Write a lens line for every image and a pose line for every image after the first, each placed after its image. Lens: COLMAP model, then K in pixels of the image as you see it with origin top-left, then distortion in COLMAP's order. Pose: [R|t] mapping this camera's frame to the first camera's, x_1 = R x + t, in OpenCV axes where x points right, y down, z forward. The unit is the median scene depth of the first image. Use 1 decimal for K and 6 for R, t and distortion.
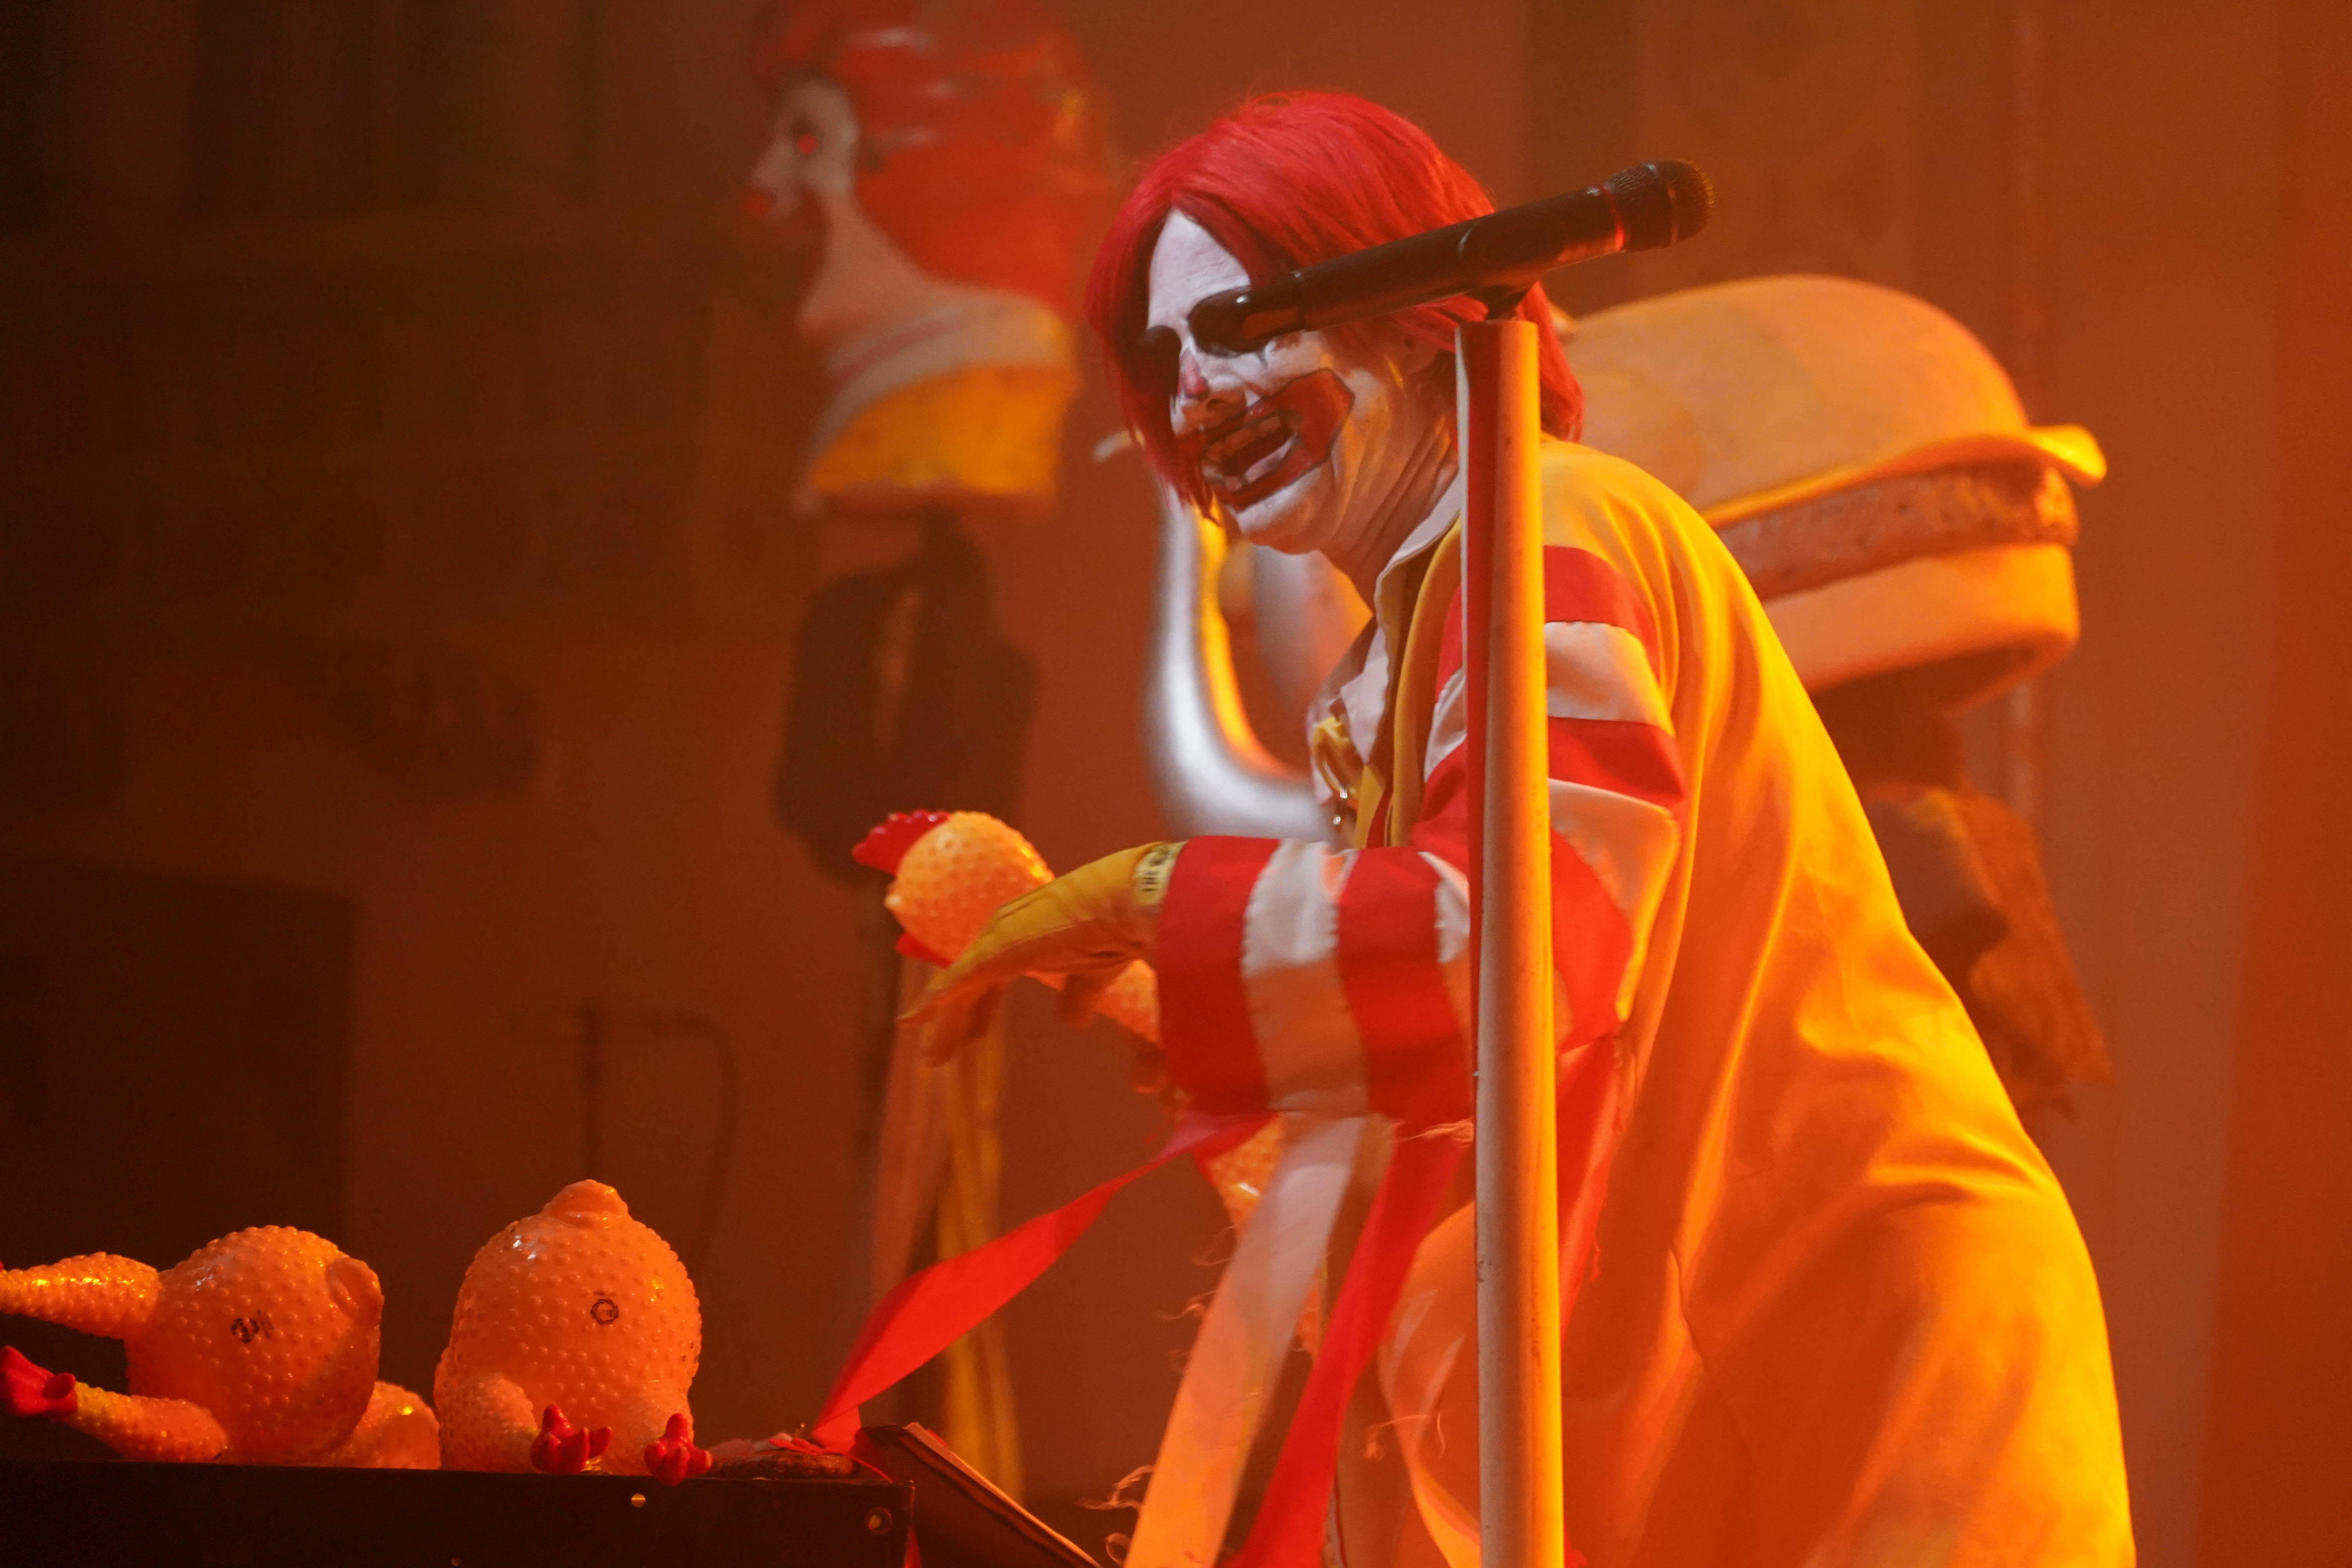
lens RADIAL K [[7117.9, 0, 1180.3], [0, 7117.9, 857.9], [0, 0, 1]] dist [-0.037945, 1.738522]
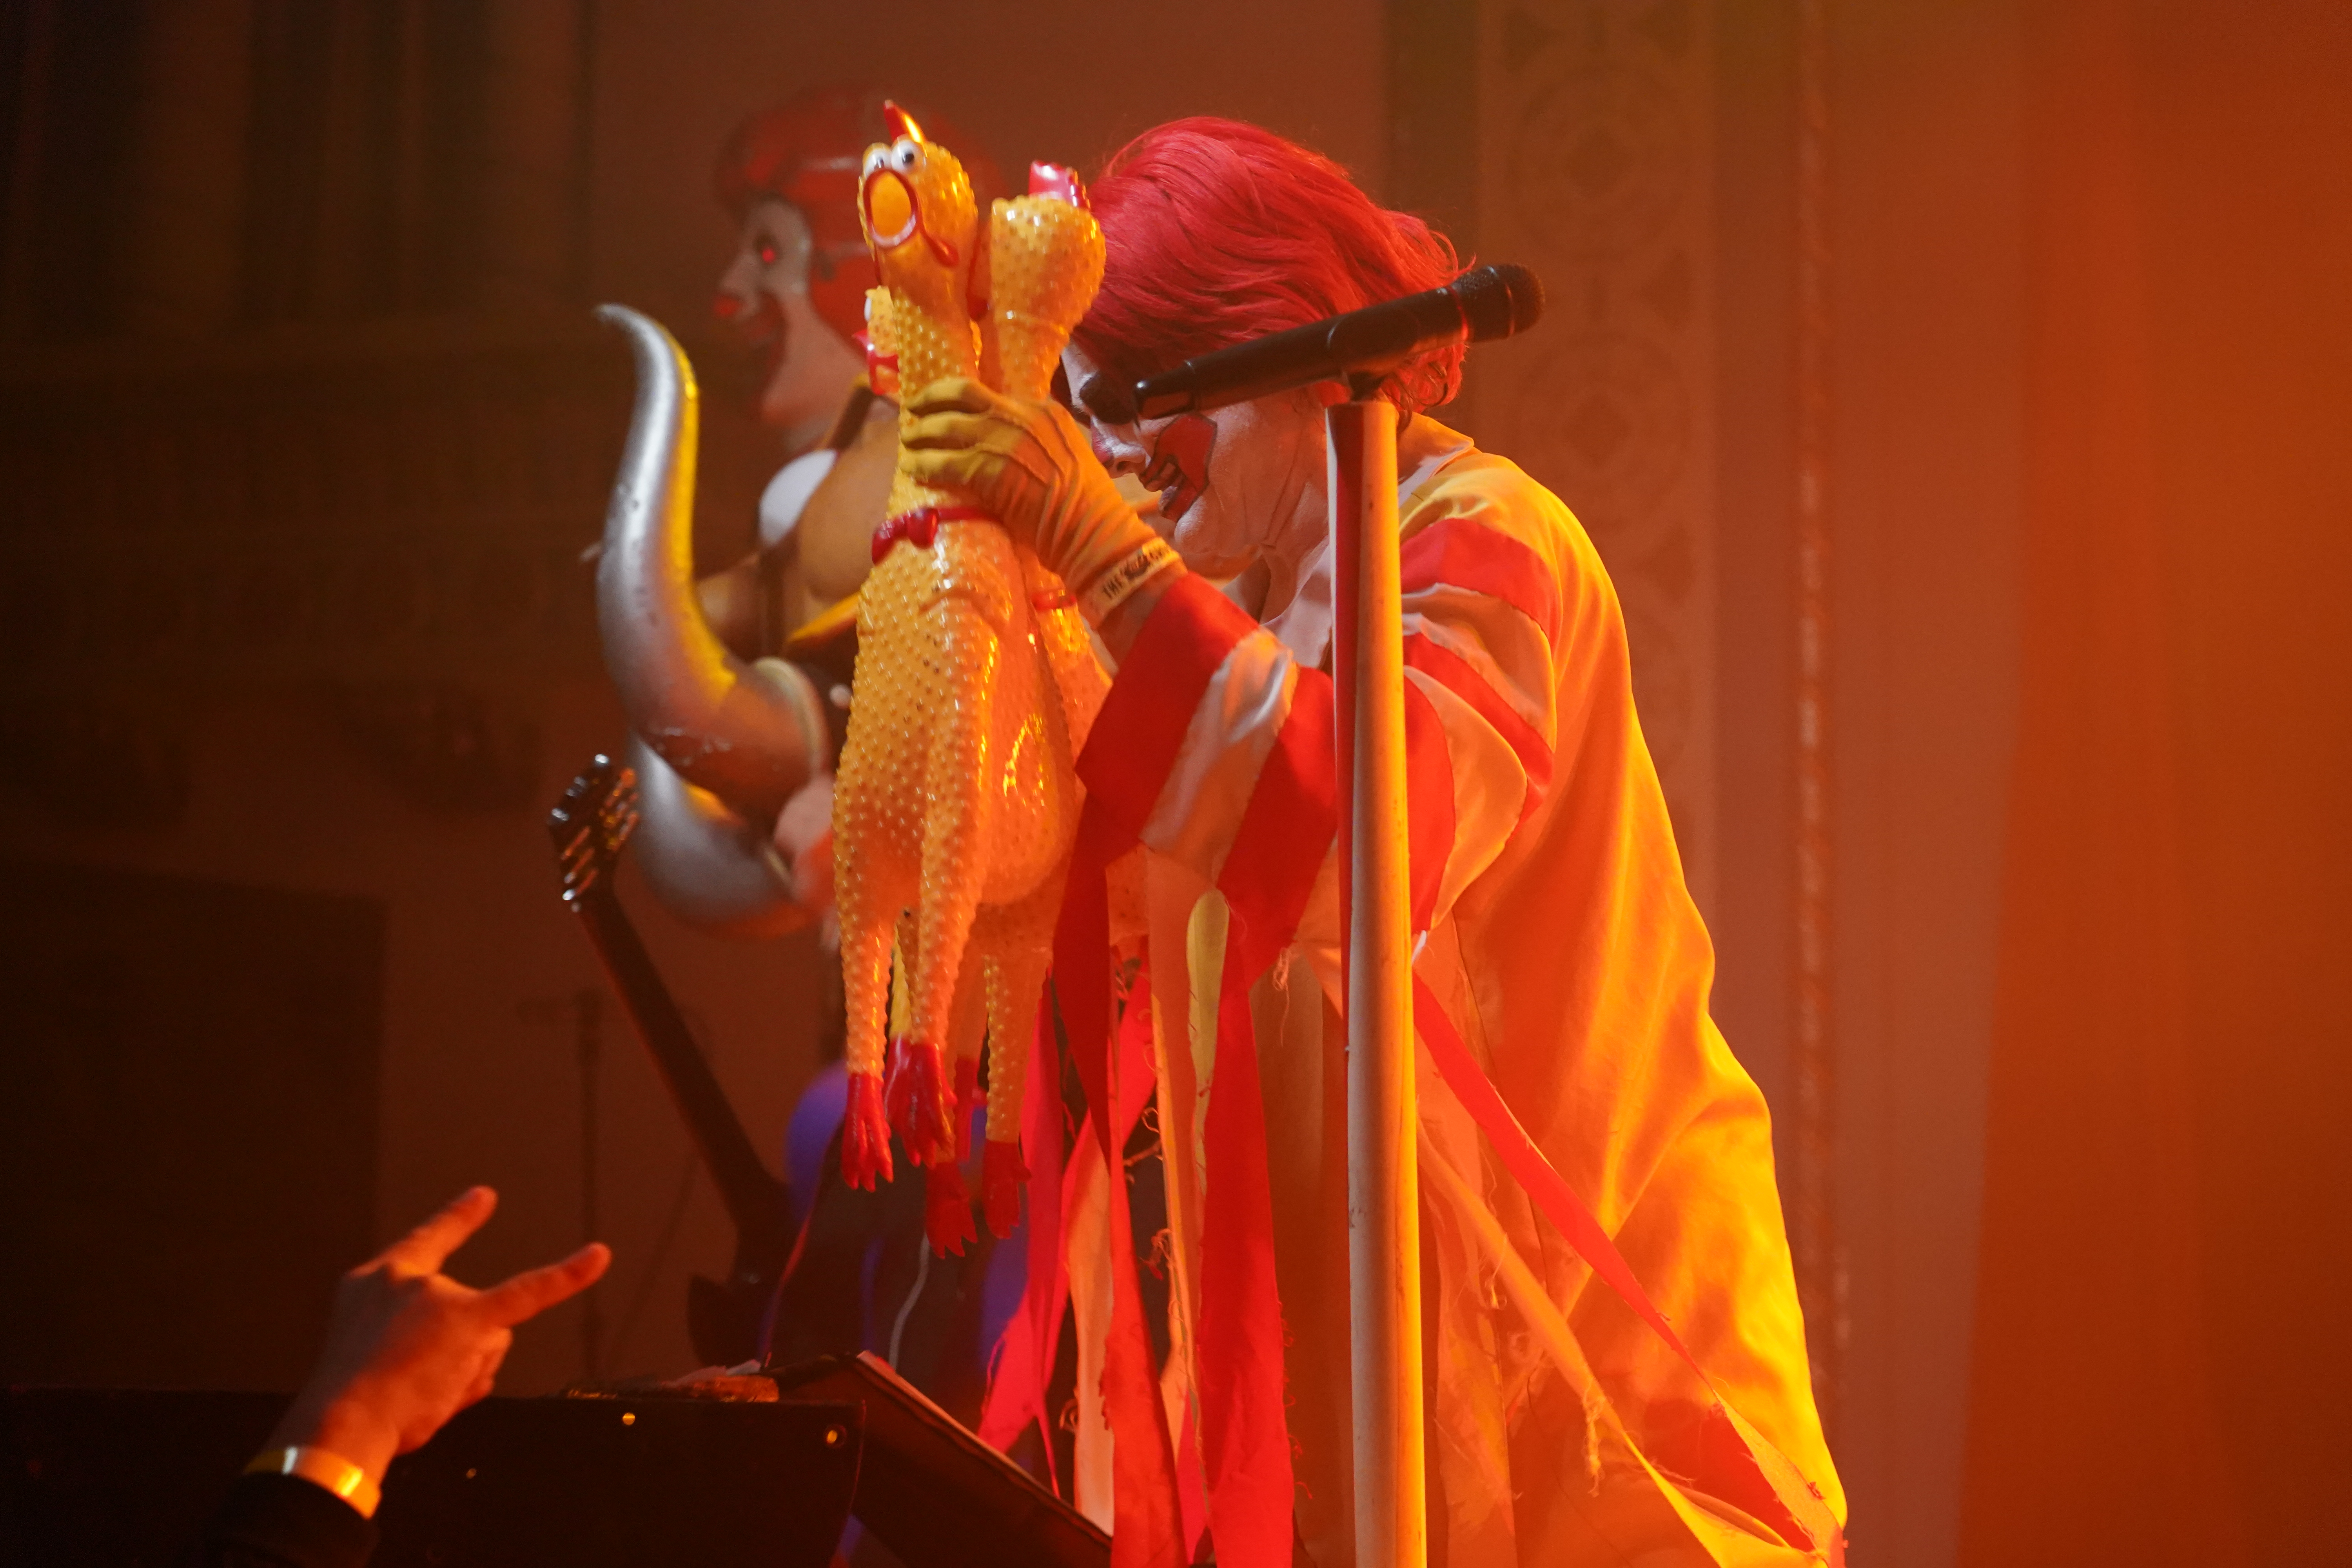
lens RADIAL K [[5475.9, 0, 1176.0], [0, 5475.9, 784.0], [0, 0, 1]] dist [-0.360666, 3.668766]
pose [[0.999946, -0.005704, 0.008664, 0.006178], [0.005986, 0.999443, -0.032819, 0.016283], [-0.008472, 0.032869, 0.999424, 0.107588]]
